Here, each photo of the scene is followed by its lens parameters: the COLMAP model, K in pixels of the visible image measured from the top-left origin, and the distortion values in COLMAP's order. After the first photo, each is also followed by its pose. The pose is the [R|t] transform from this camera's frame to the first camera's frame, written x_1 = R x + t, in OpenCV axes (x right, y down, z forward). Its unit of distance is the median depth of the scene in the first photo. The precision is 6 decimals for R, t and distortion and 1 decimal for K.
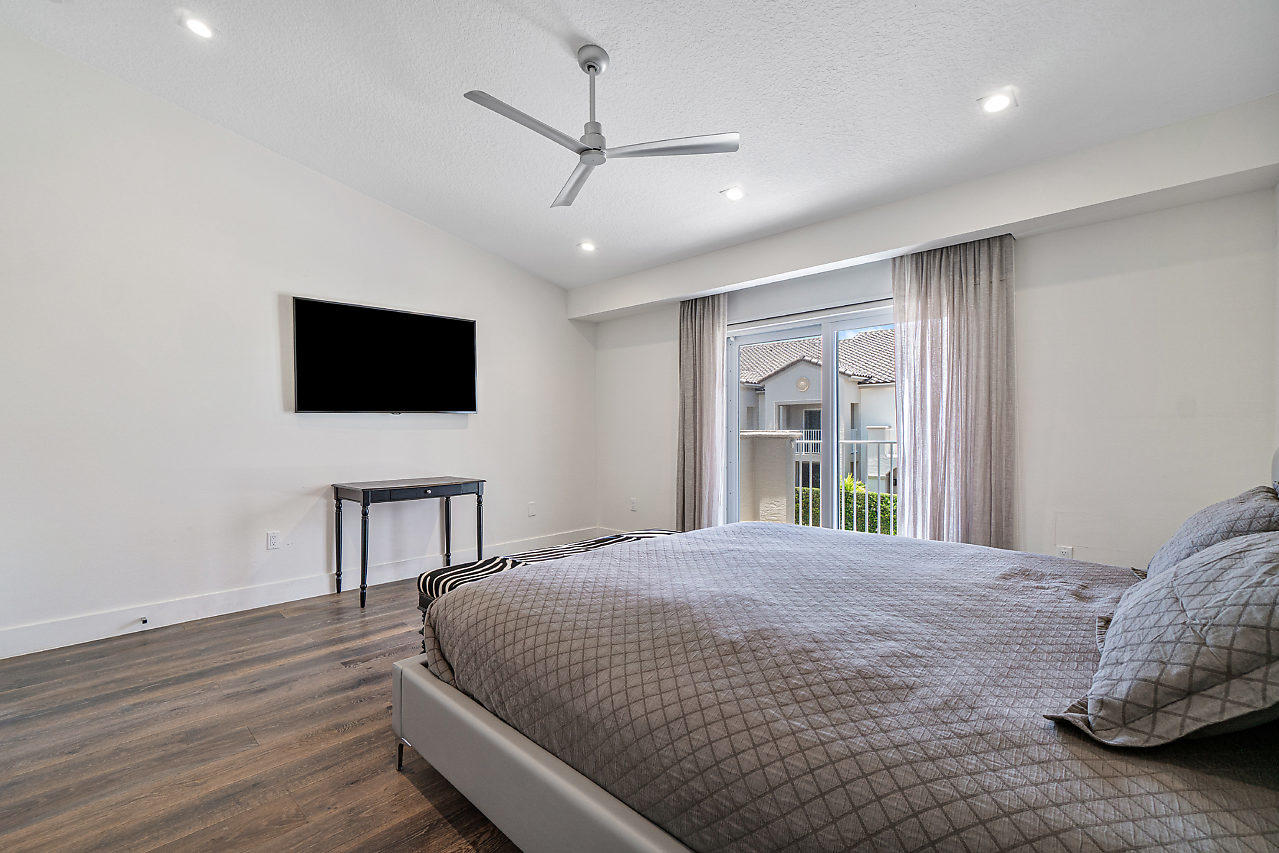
lens RADIAL K [[553.4, 0, 638.7], [0, 553.4, 426.8], [0, 0, 1]] dist [-0.009239, -0.000169]
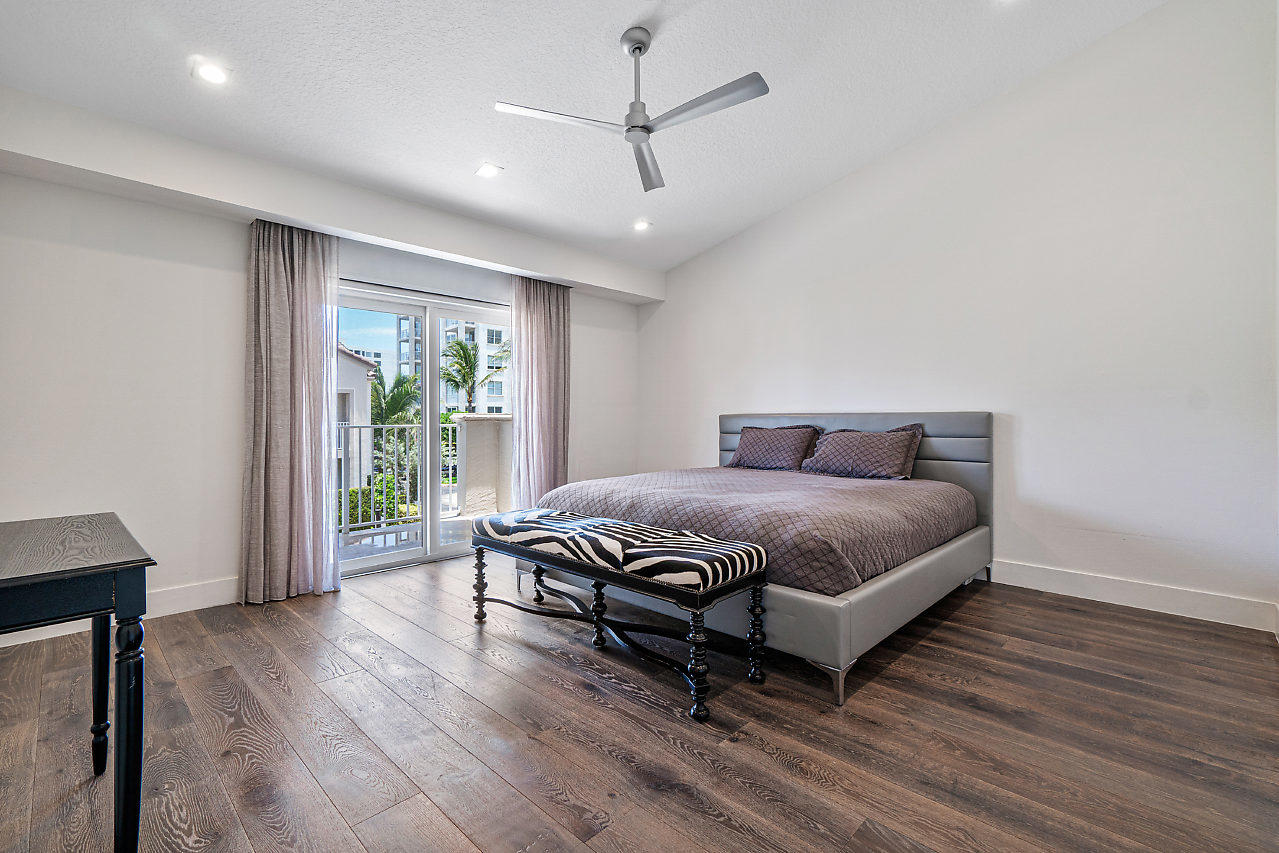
lens RADIAL K [[553.4, 0, 638.8], [0, 553.4, 419.6], [0, 0, 1]] dist [-0.009239, -0.000169]
pose [[-0.019459, -0.012037, 0.999738, -0.738105], [0.000416, 0.999927, 0.012047, 0.007268], [-0.999811, 0.000650, -0.019453, 0.686675]]
